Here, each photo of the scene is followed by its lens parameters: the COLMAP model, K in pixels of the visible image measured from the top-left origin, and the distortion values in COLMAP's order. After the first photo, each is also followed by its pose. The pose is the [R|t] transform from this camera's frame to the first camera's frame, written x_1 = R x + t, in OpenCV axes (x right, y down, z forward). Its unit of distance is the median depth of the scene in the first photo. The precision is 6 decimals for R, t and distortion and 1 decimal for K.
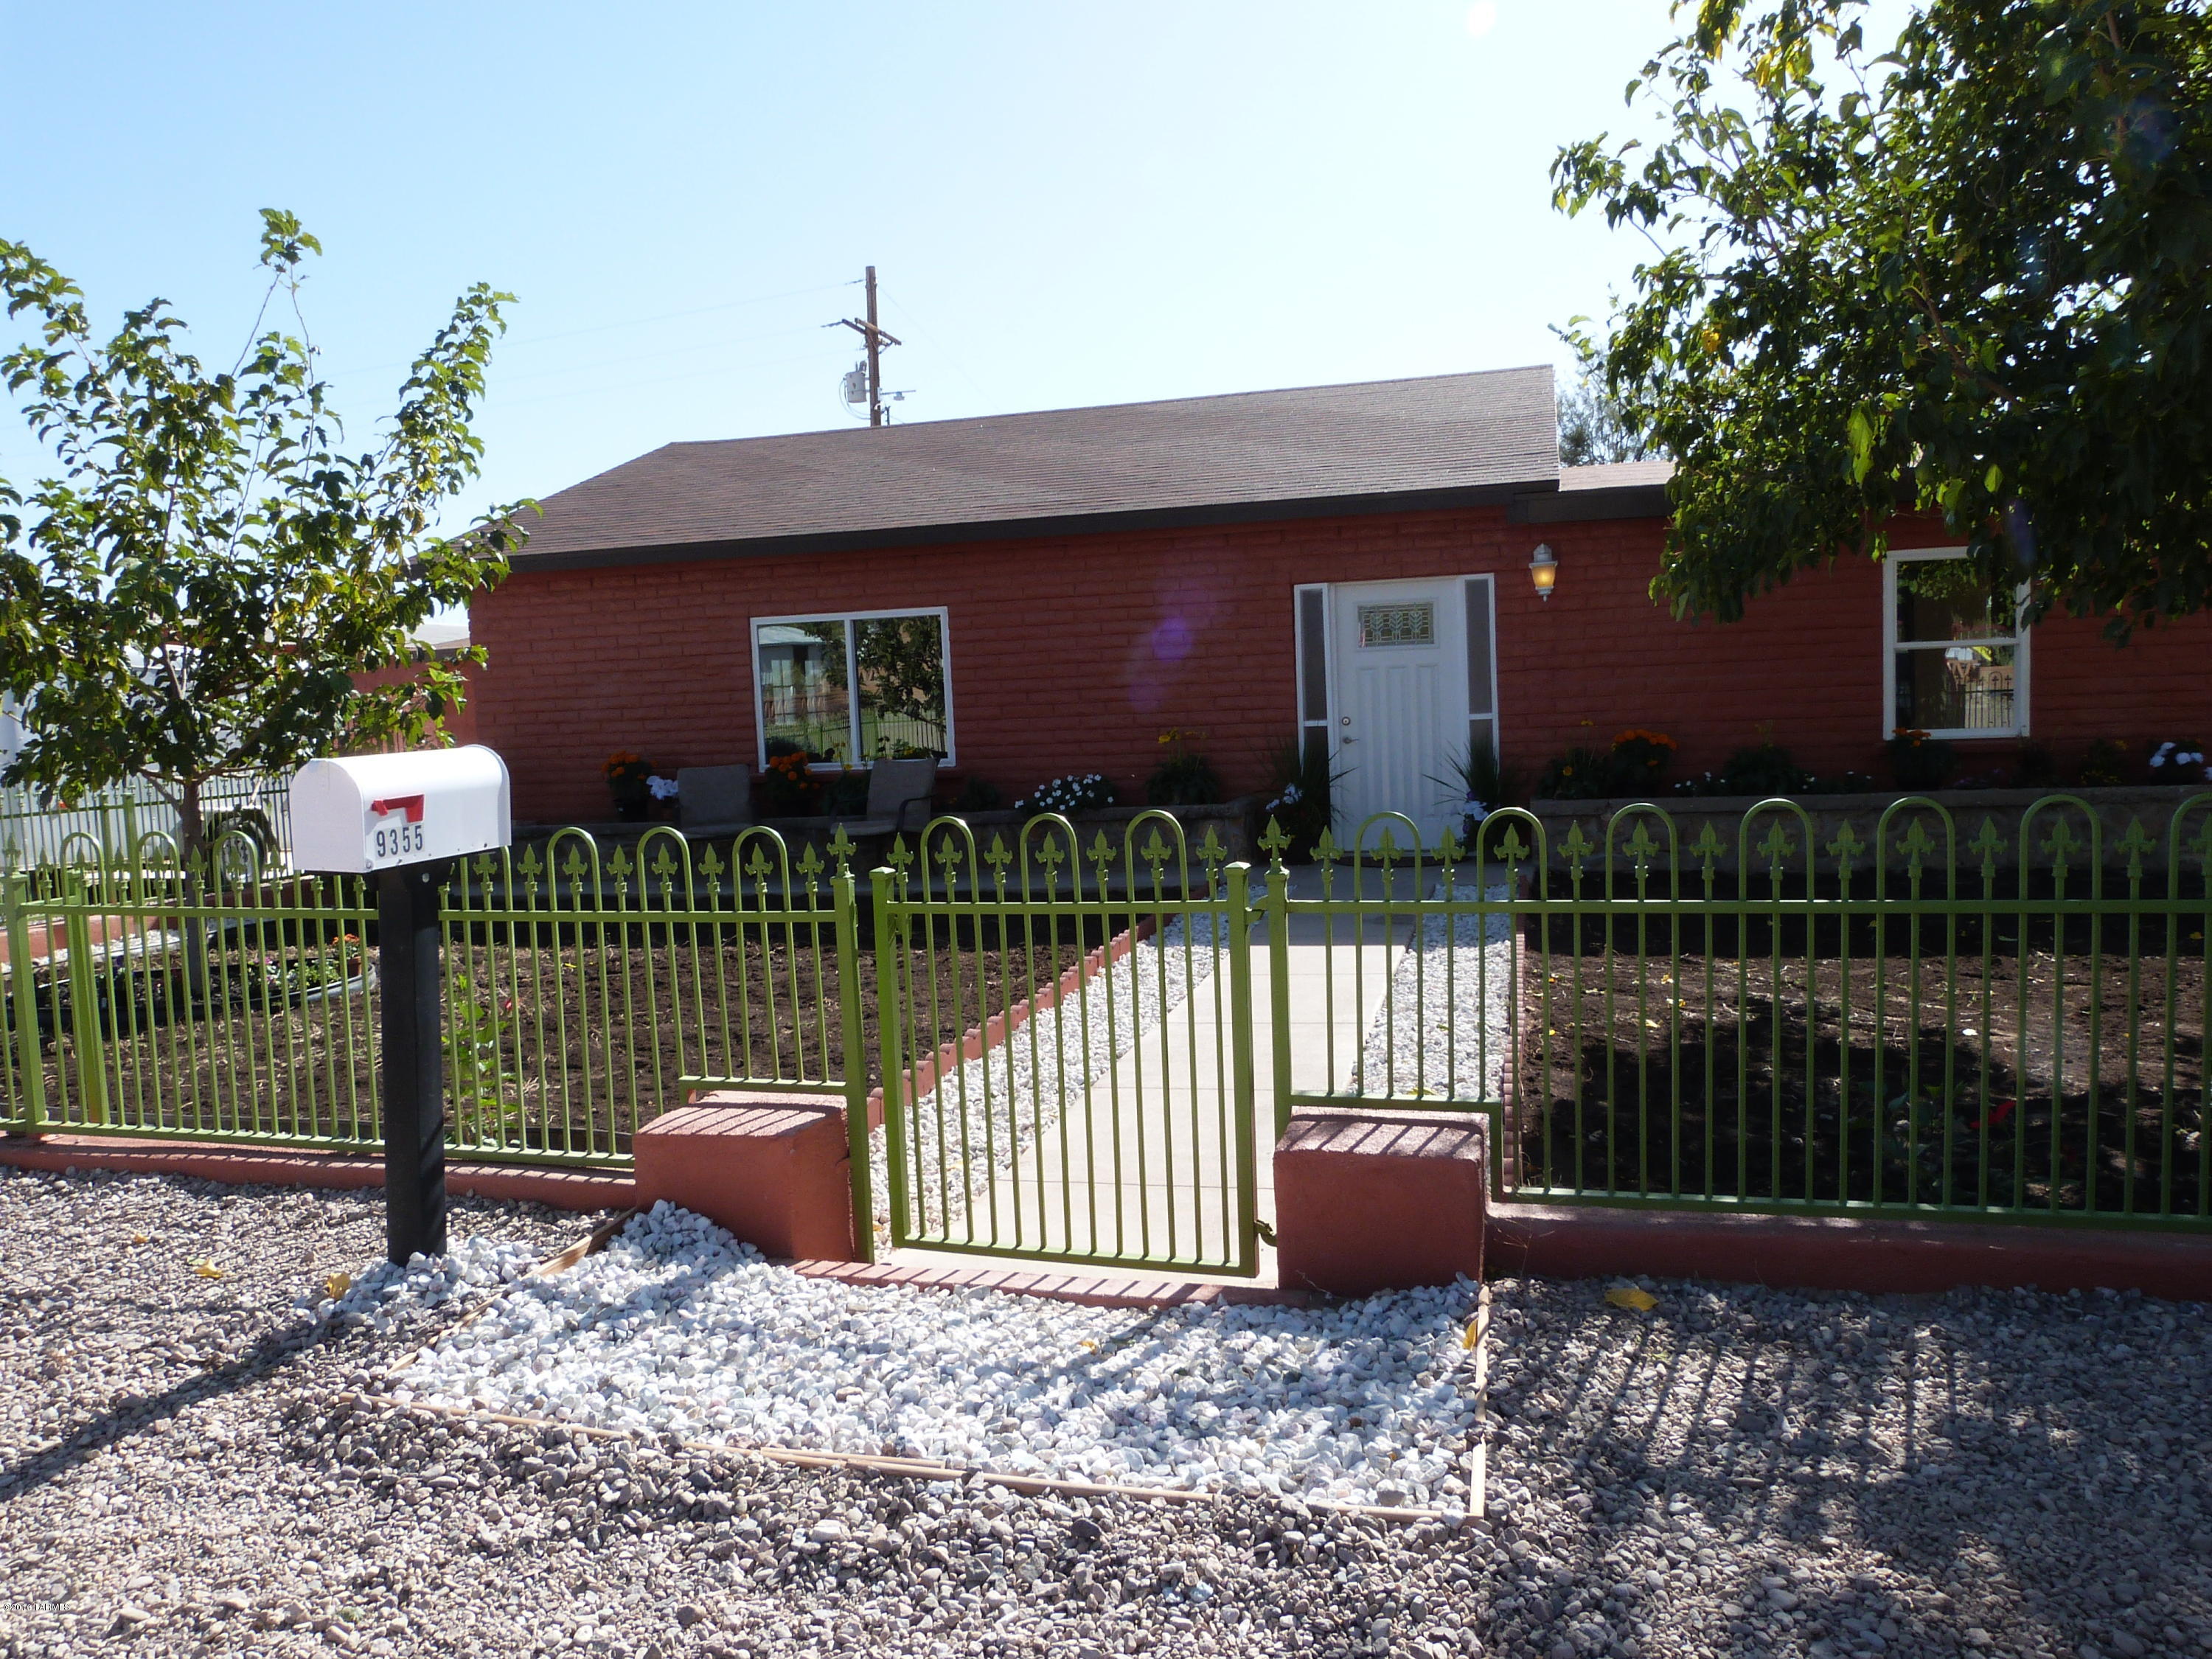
lens RADIAL K [[1659.7, 0, 1106.0], [0, 1659.7, 829.5], [0, 0, 1]] dist [-0.042587, 0.034988]
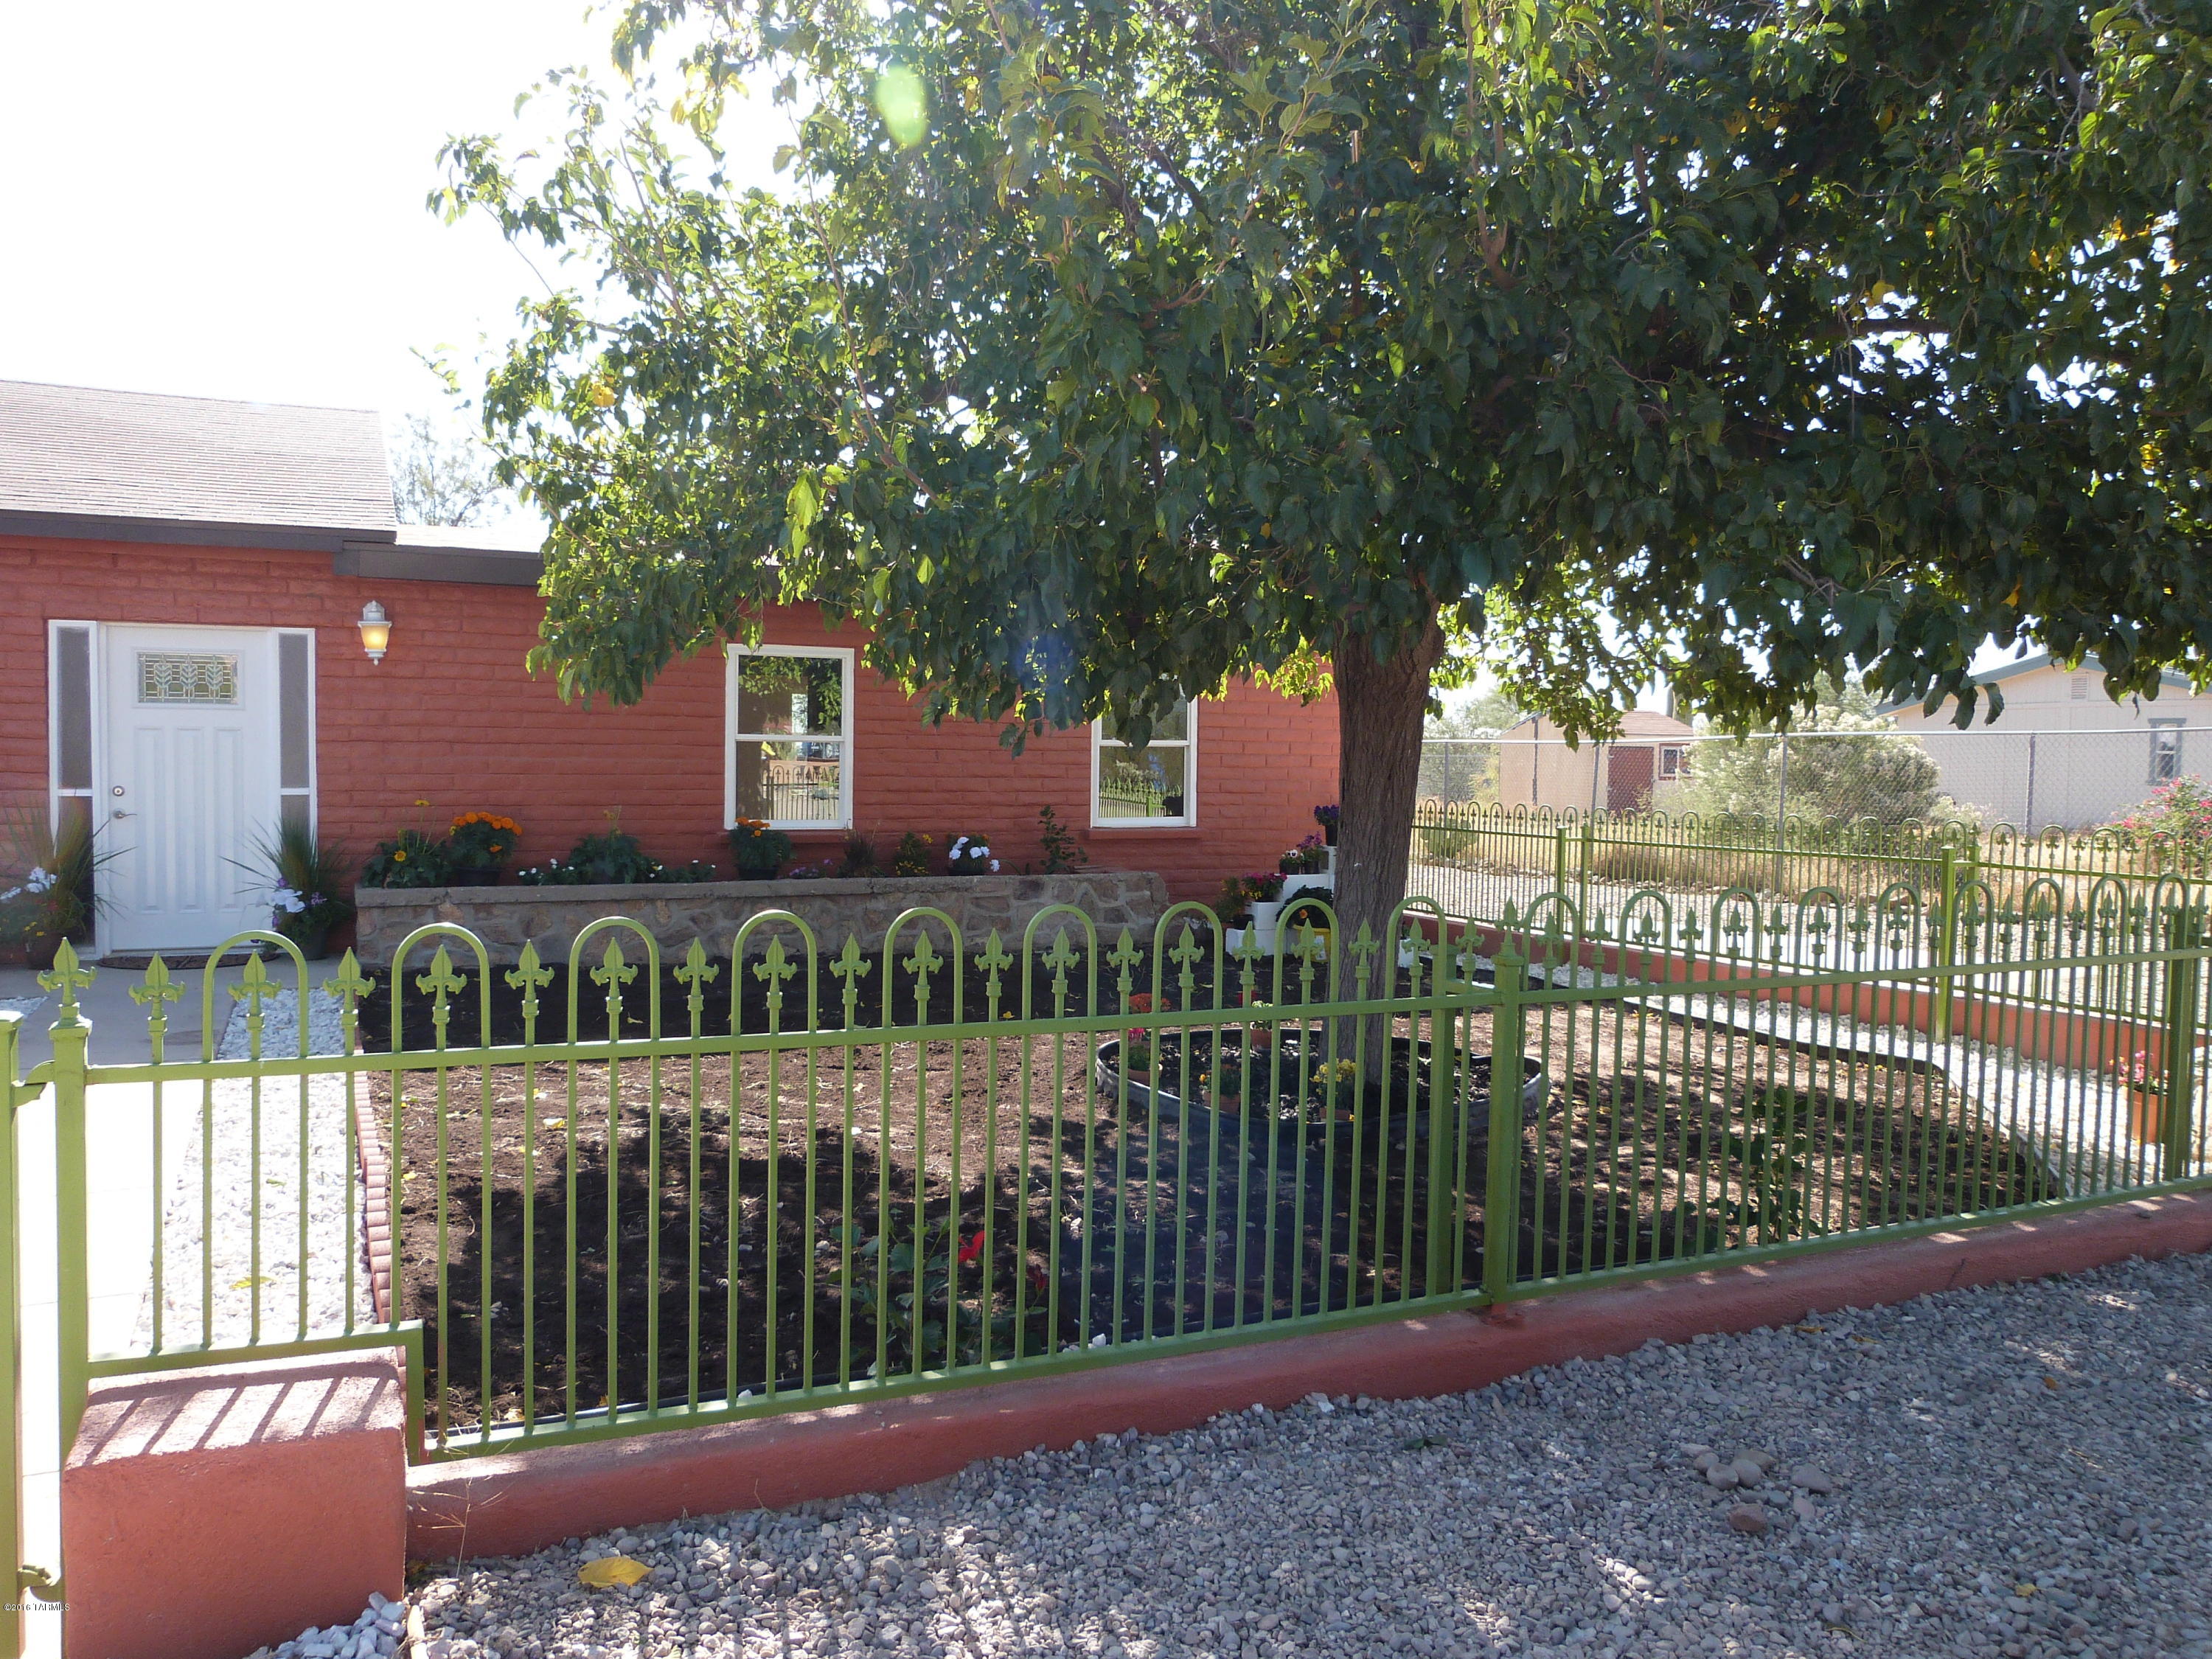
lens RADIAL K [[1659.7, 0, 1106.0], [0, 1659.7, 829.5], [0, 0, 1]] dist [-0.042587, 0.034988]
pose [[0.767432, 0.023354, 0.640705, -0.000199], [0.007998, 0.998910, -0.045991, -0.010618], [-0.641081, 0.040419, 0.766408, 0.135978]]
